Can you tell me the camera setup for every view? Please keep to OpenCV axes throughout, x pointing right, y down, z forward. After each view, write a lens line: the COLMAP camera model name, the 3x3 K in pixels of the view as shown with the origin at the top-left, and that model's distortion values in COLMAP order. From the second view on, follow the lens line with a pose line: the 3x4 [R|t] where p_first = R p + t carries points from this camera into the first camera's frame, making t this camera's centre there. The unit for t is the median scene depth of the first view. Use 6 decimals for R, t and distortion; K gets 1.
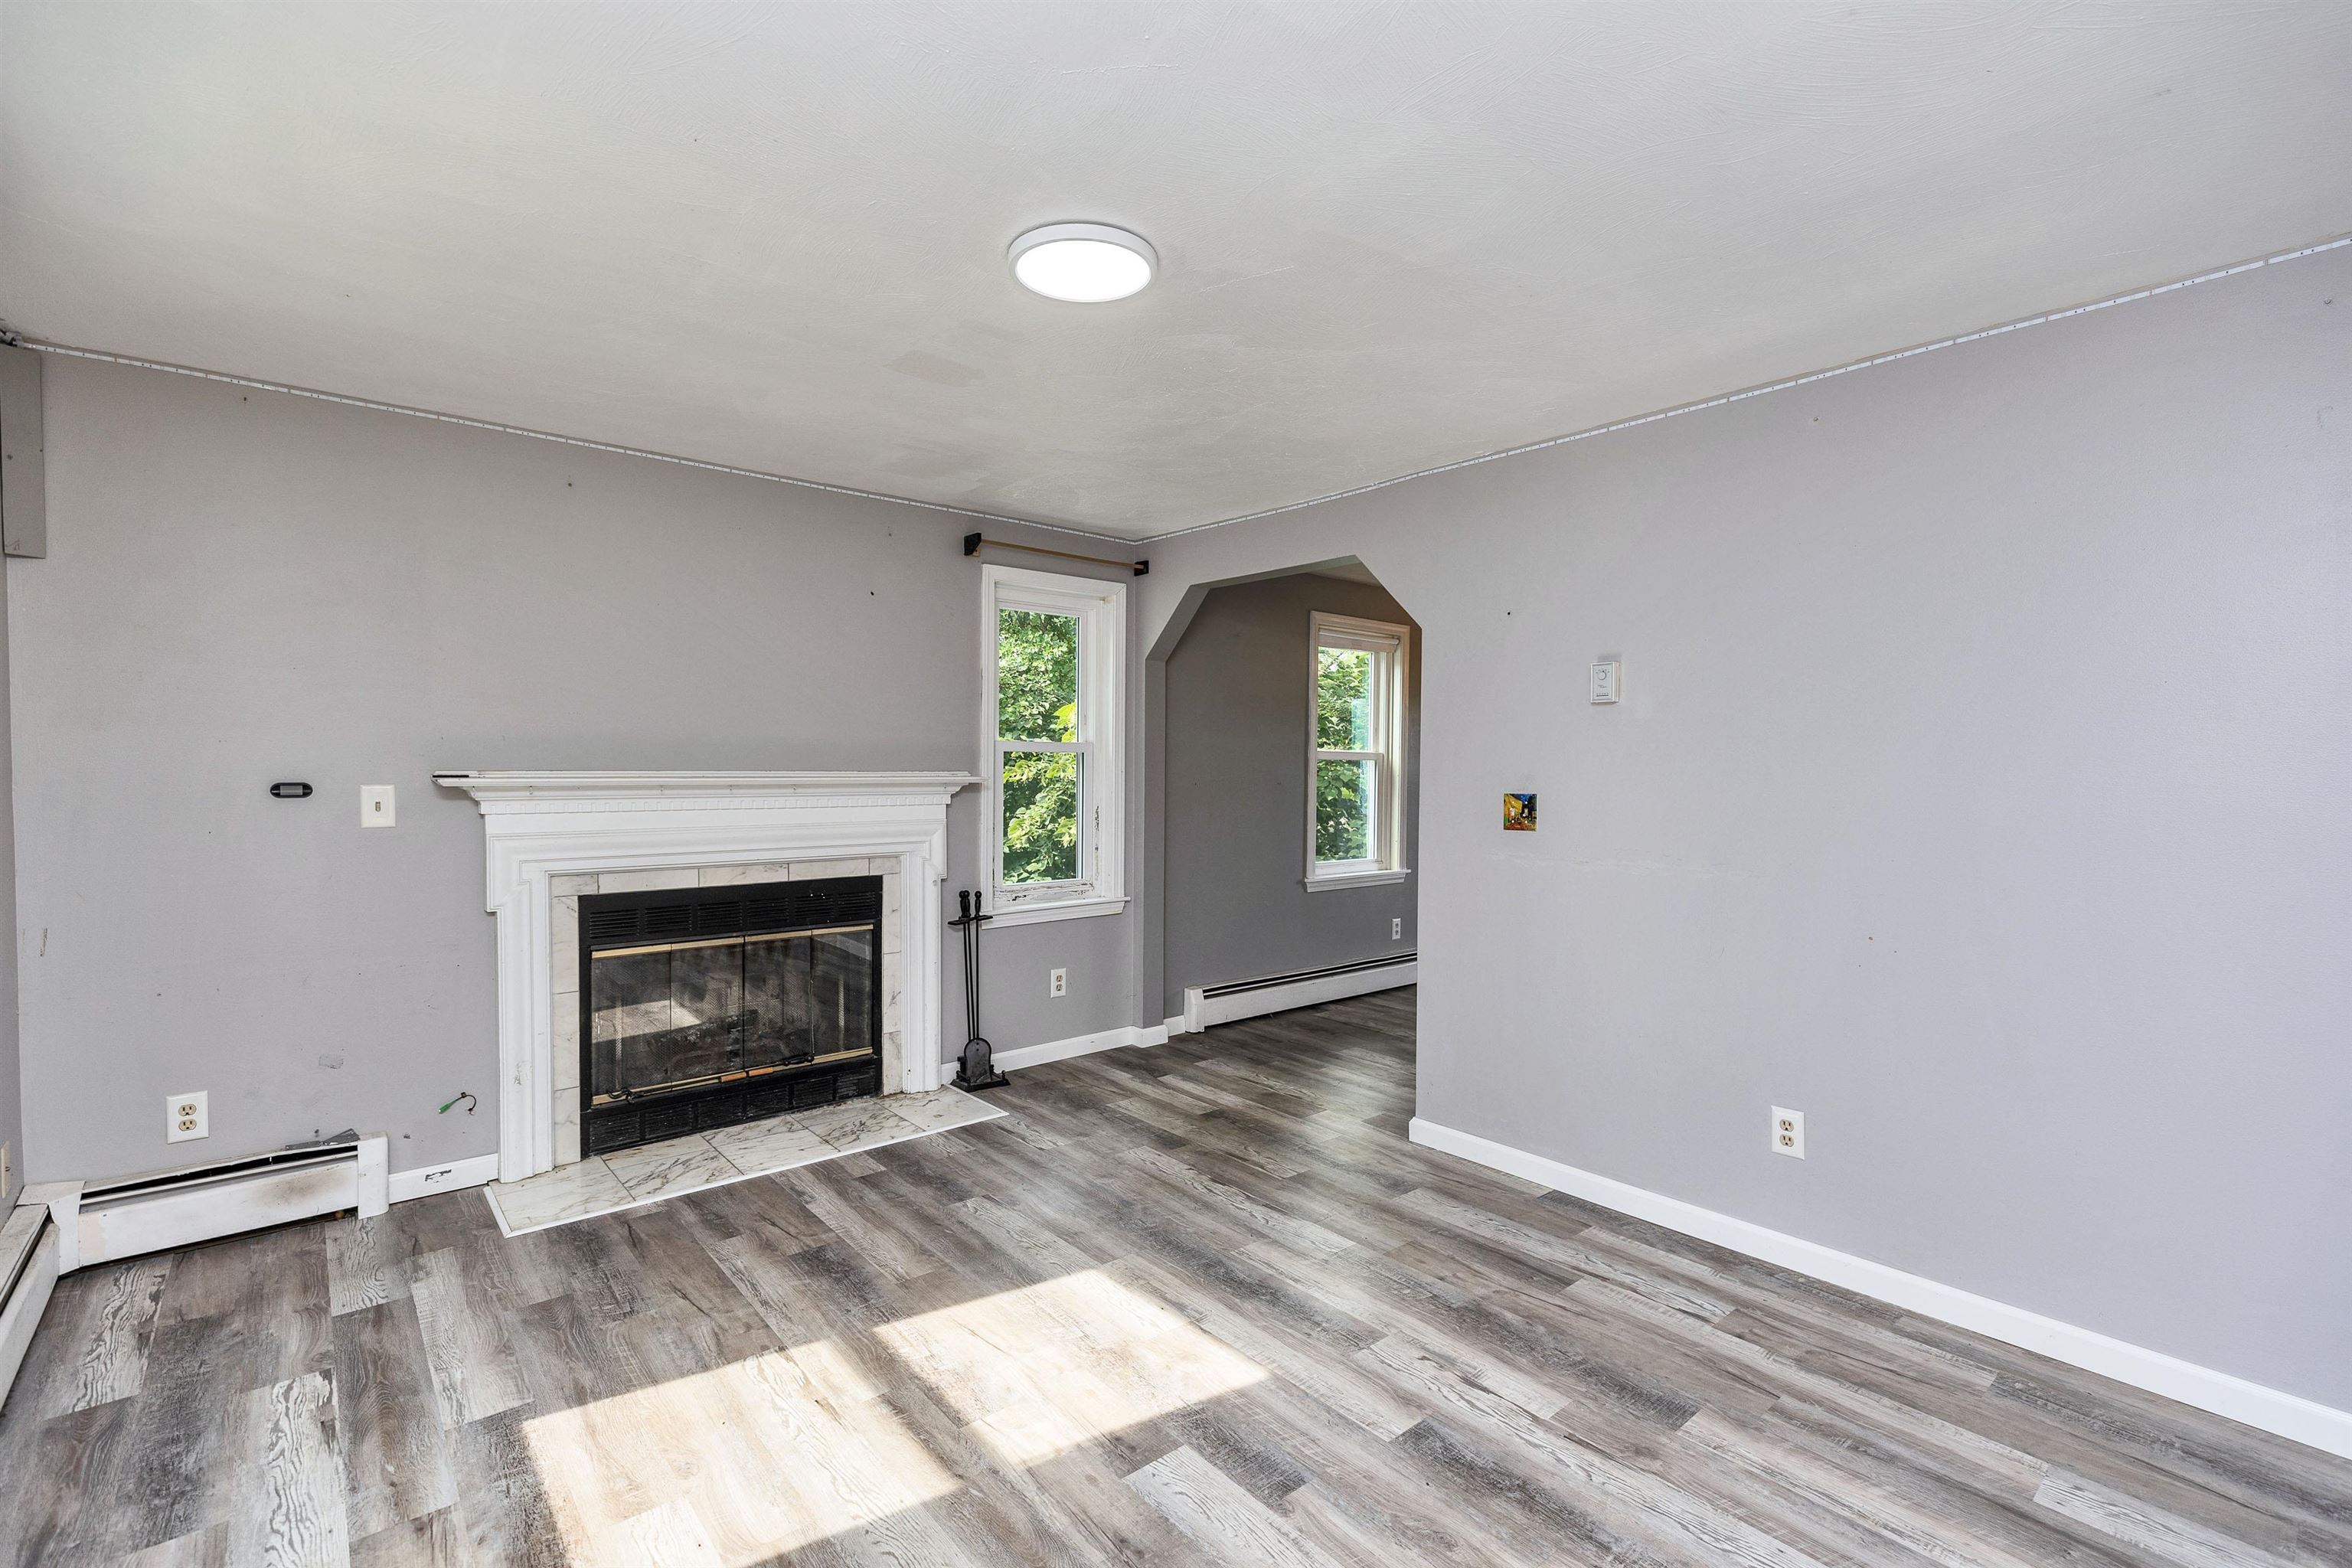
lens RADIAL K [[1056.5, 0, 1172.9], [0, 1056.5, 800.9], [0, 0, 1]] dist [0.006680, -0.001088]
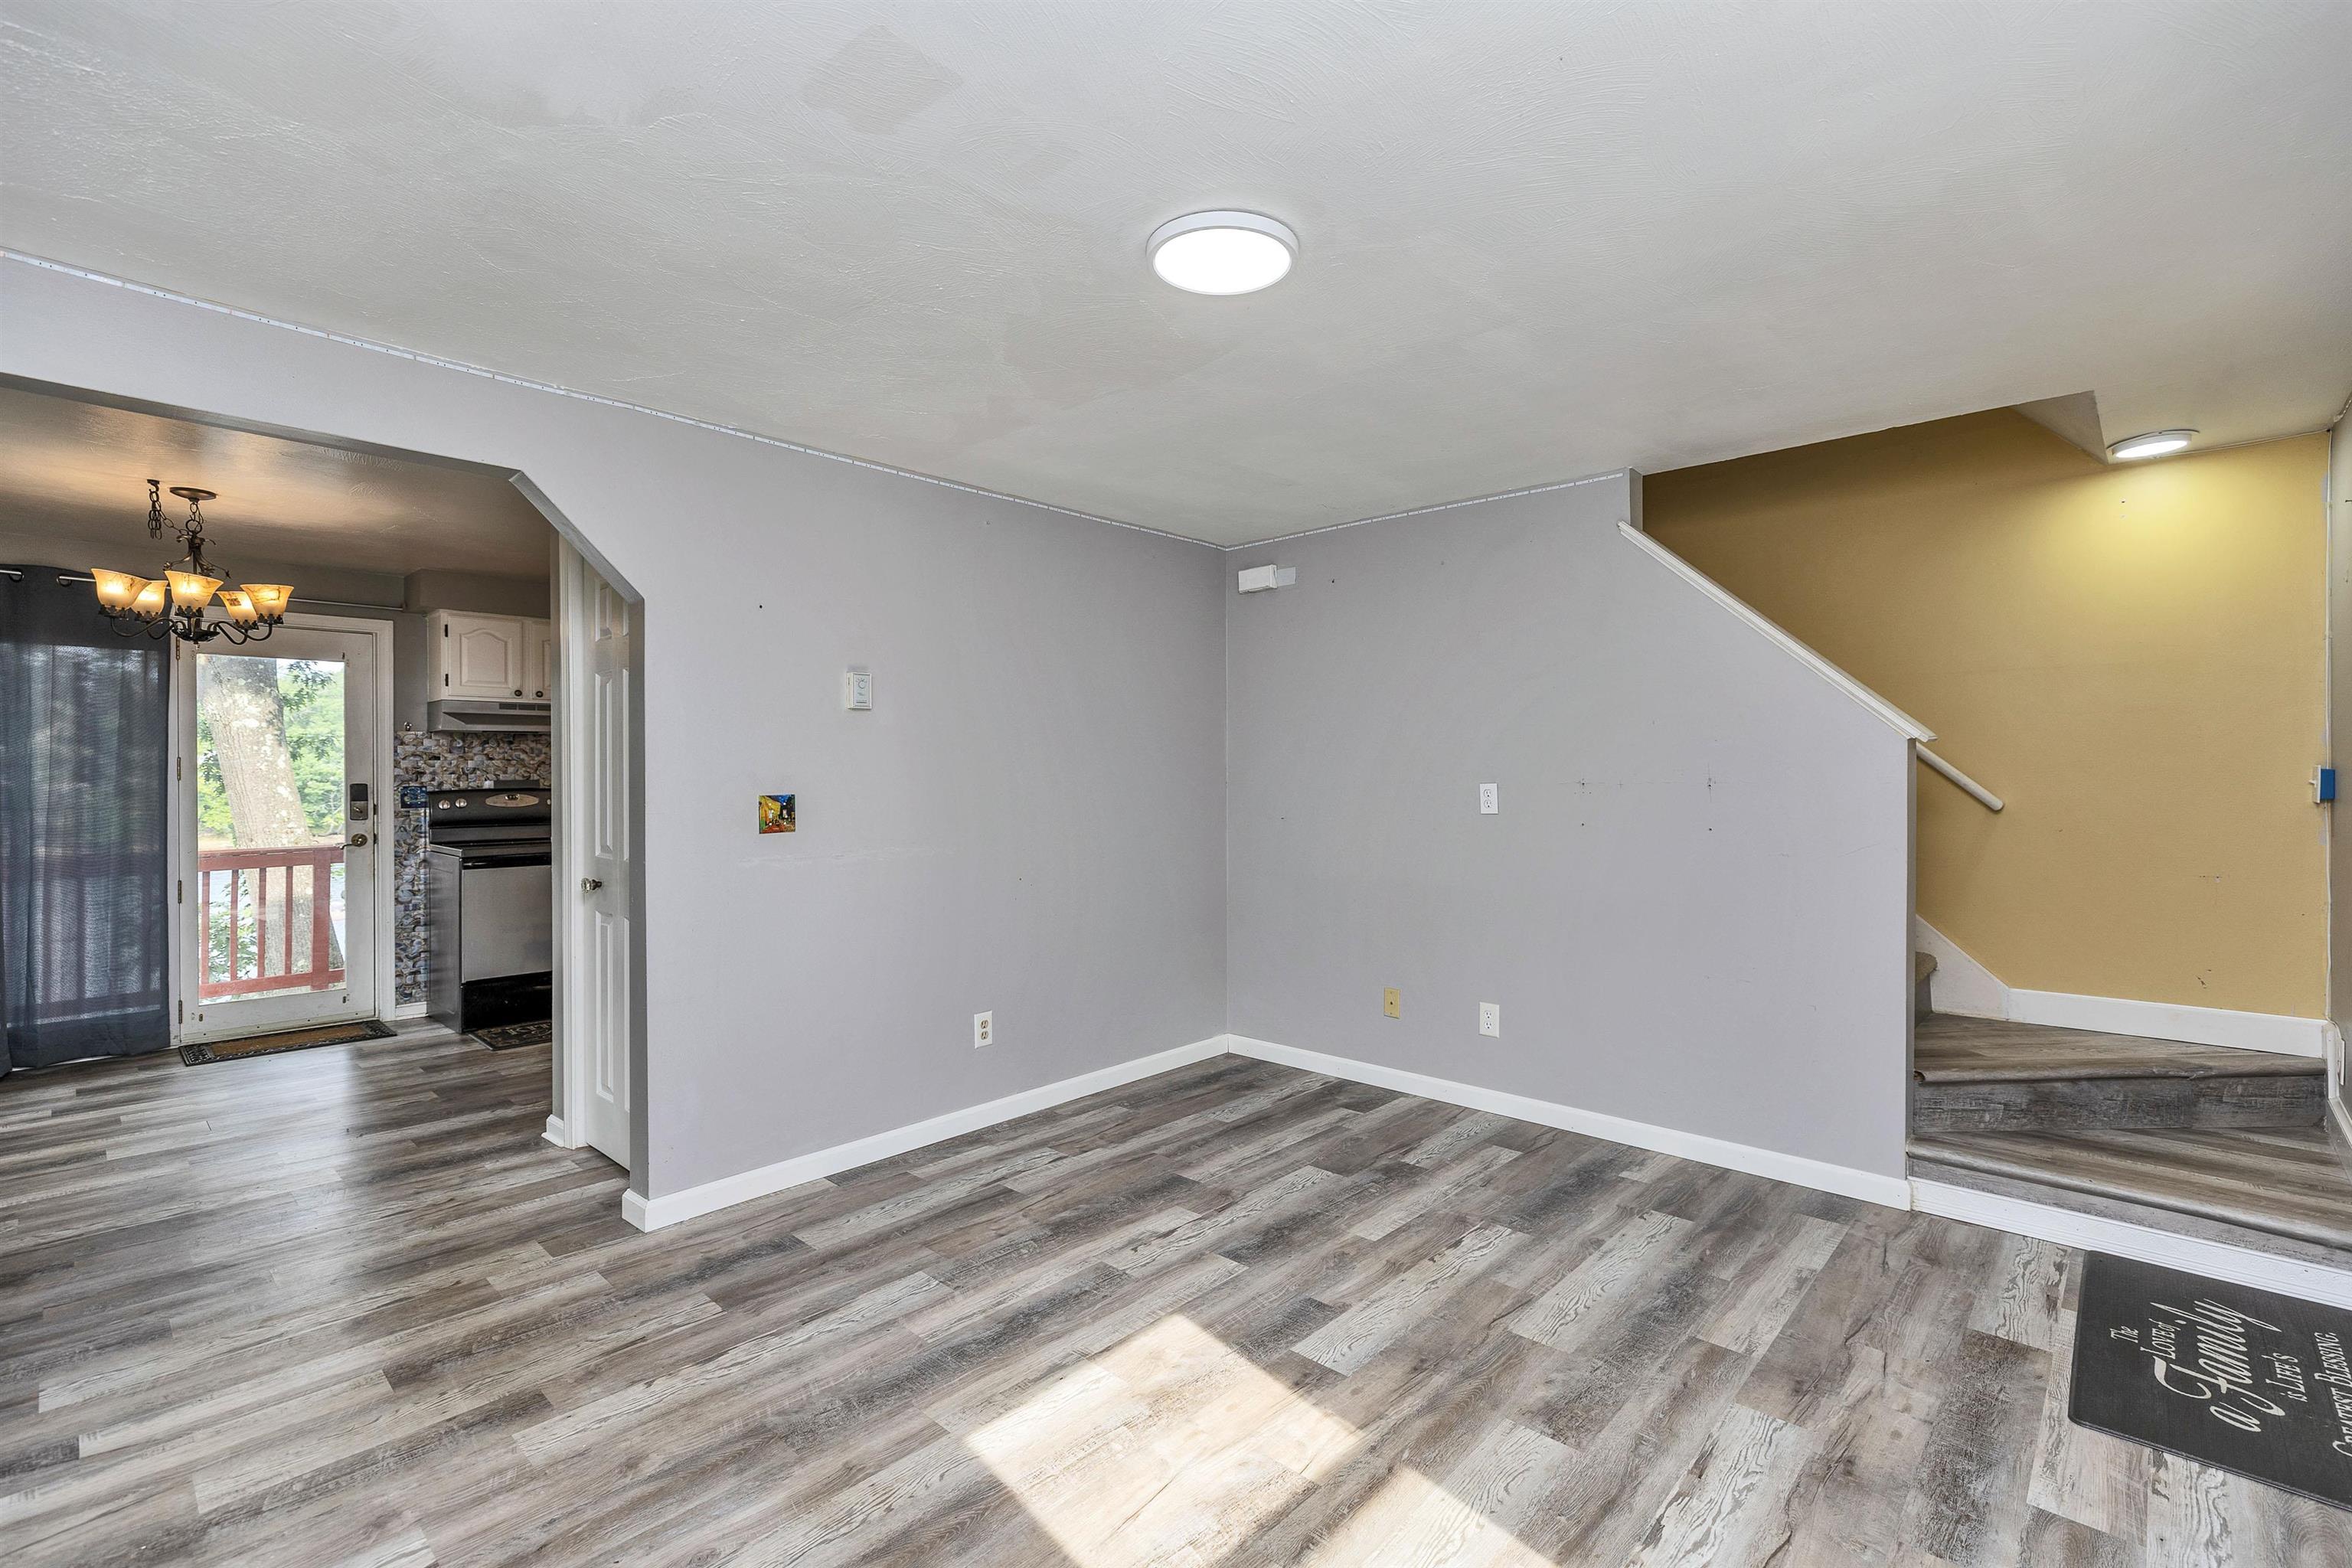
lens RADIAL K [[1056.5, 0, 1168.1], [0, 1056.5, 784.2], [0, 0, 1]] dist [0.006680, -0.001088]
pose [[-0.126584, -0.019064, 0.991773, -0.787414], [0.031767, 0.999225, 0.023262, -0.031975], [-0.991447, 0.034450, -0.125881, 0.888116]]
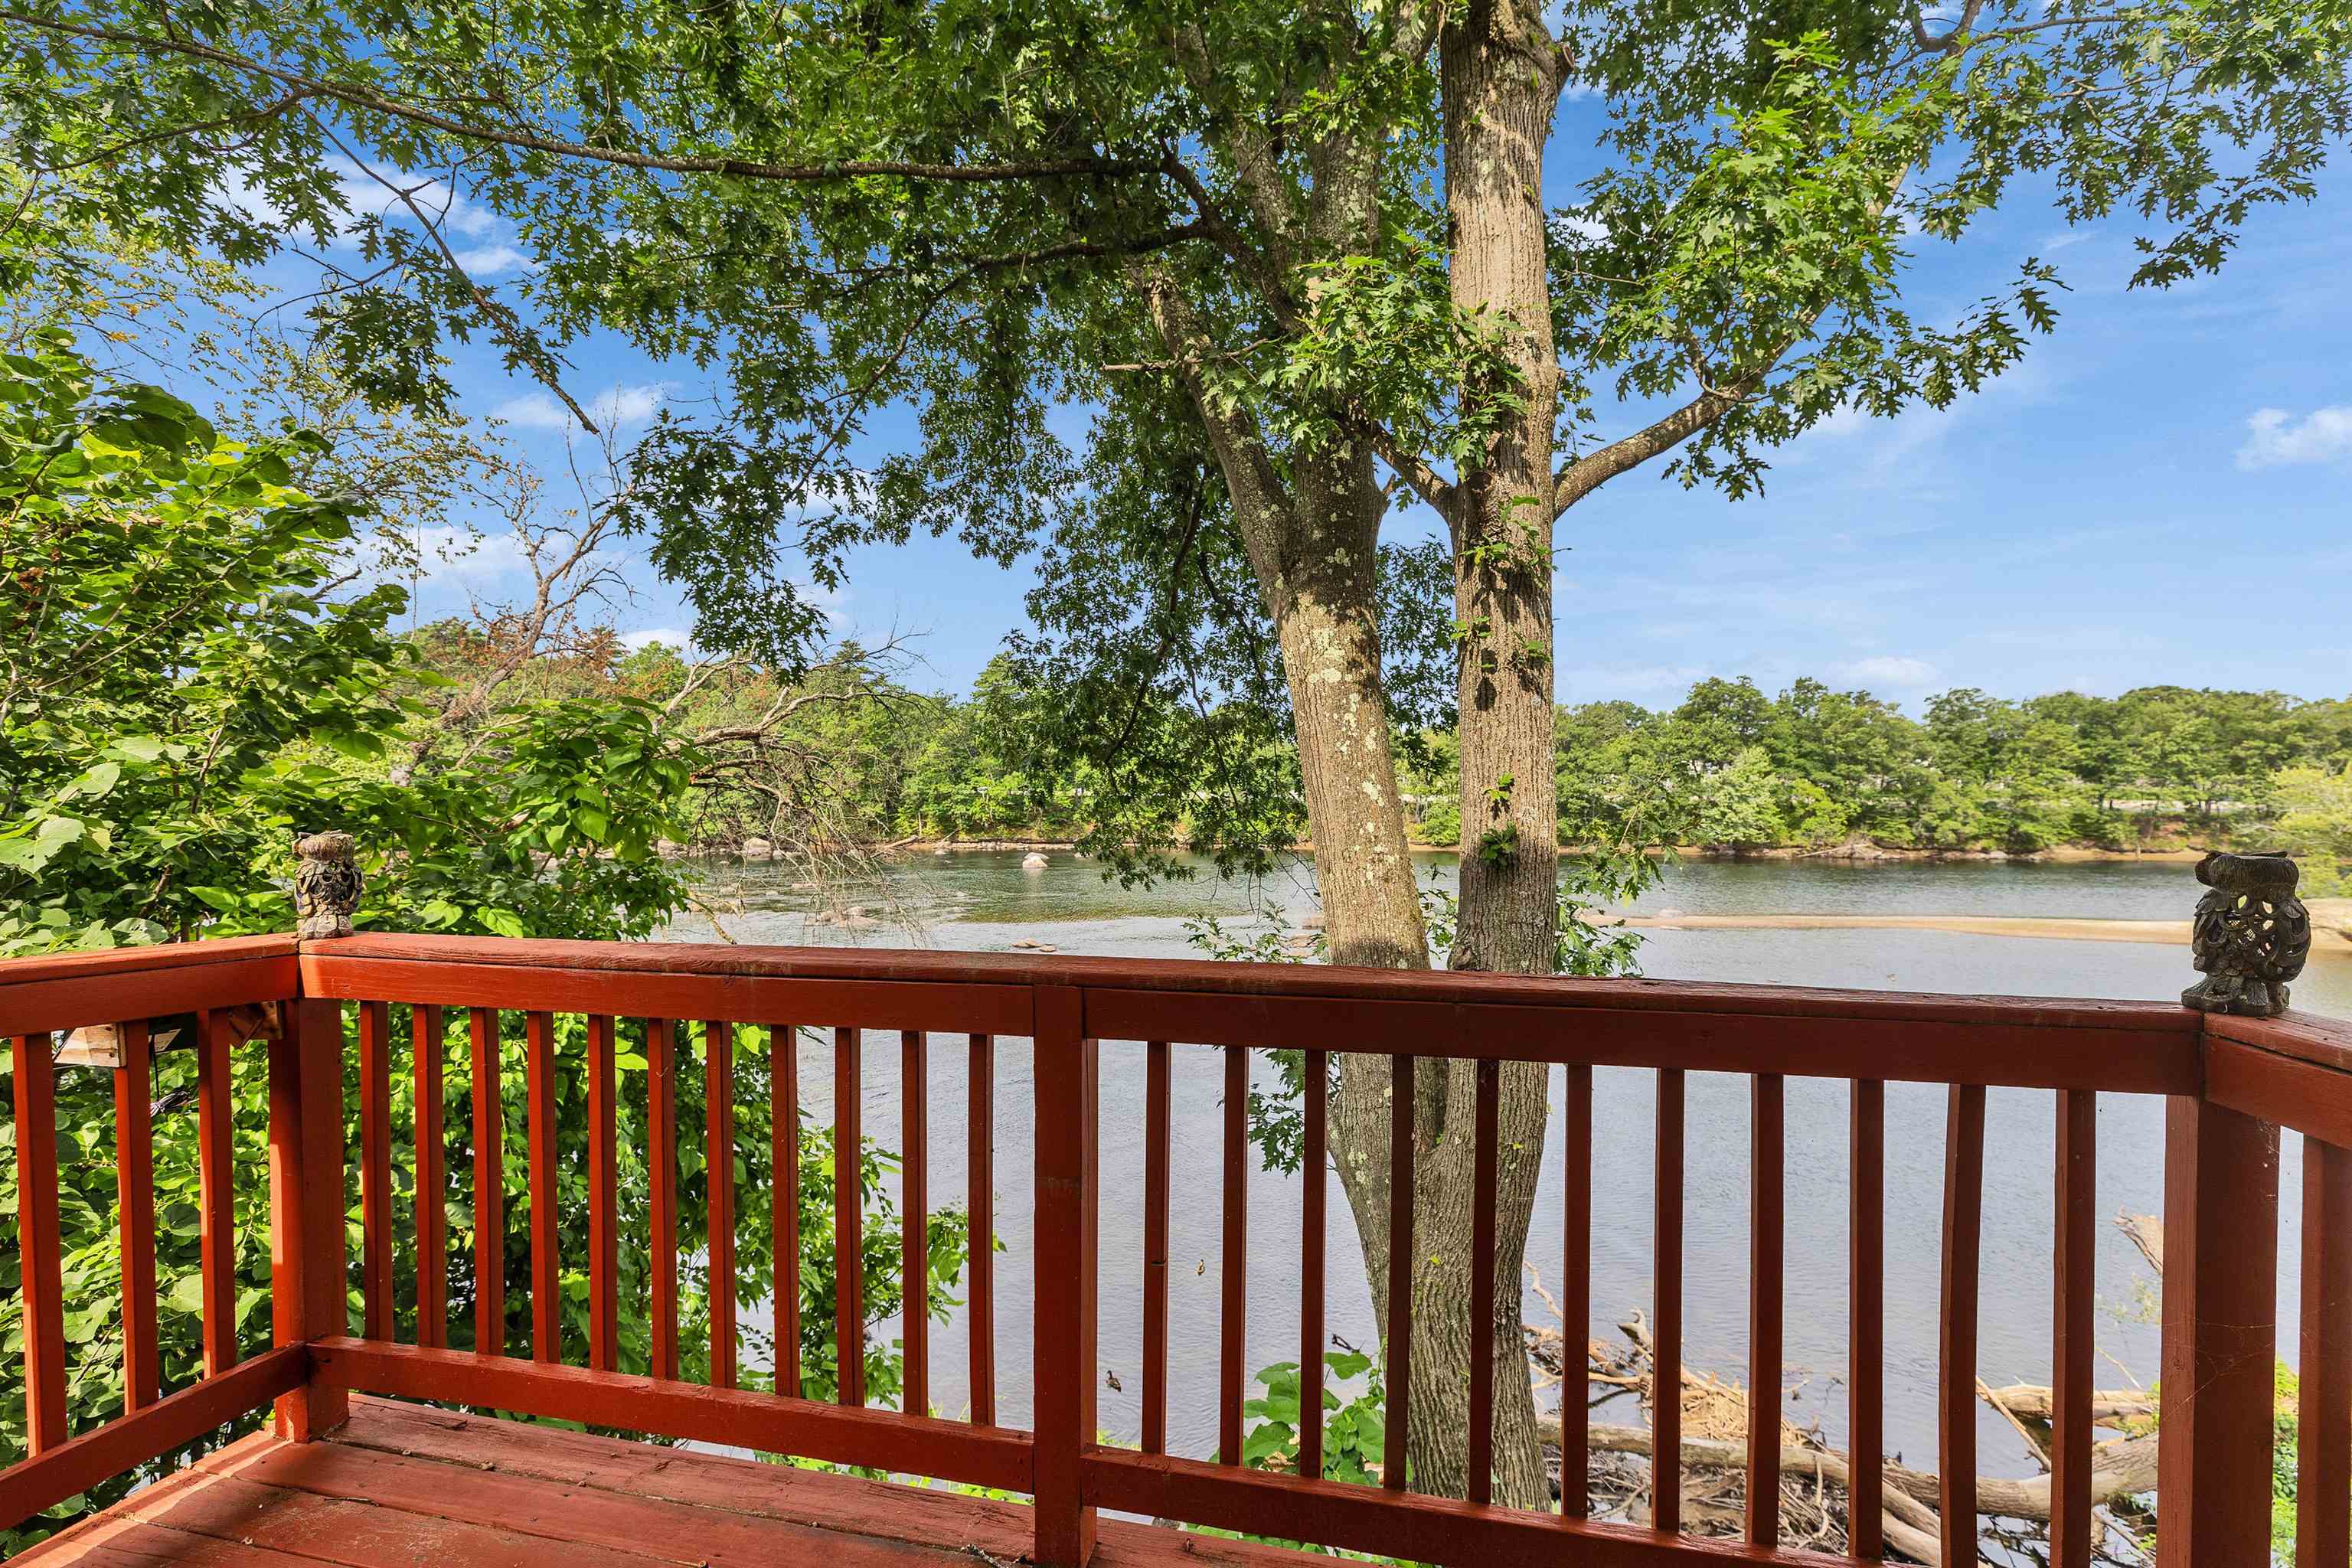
lens RADIAL K [[1056.5, 0, 1165.6], [0, 1056.5, 784.0], [0, 0, 1]] dist [0.006680, -0.001088]
pose [[0.792261, -0.002694, 0.610176, 1.625986], [0.022744, 0.999426, -0.025118, 0.019061], [-0.609758, 0.033778, 0.791867, 2.018968]]
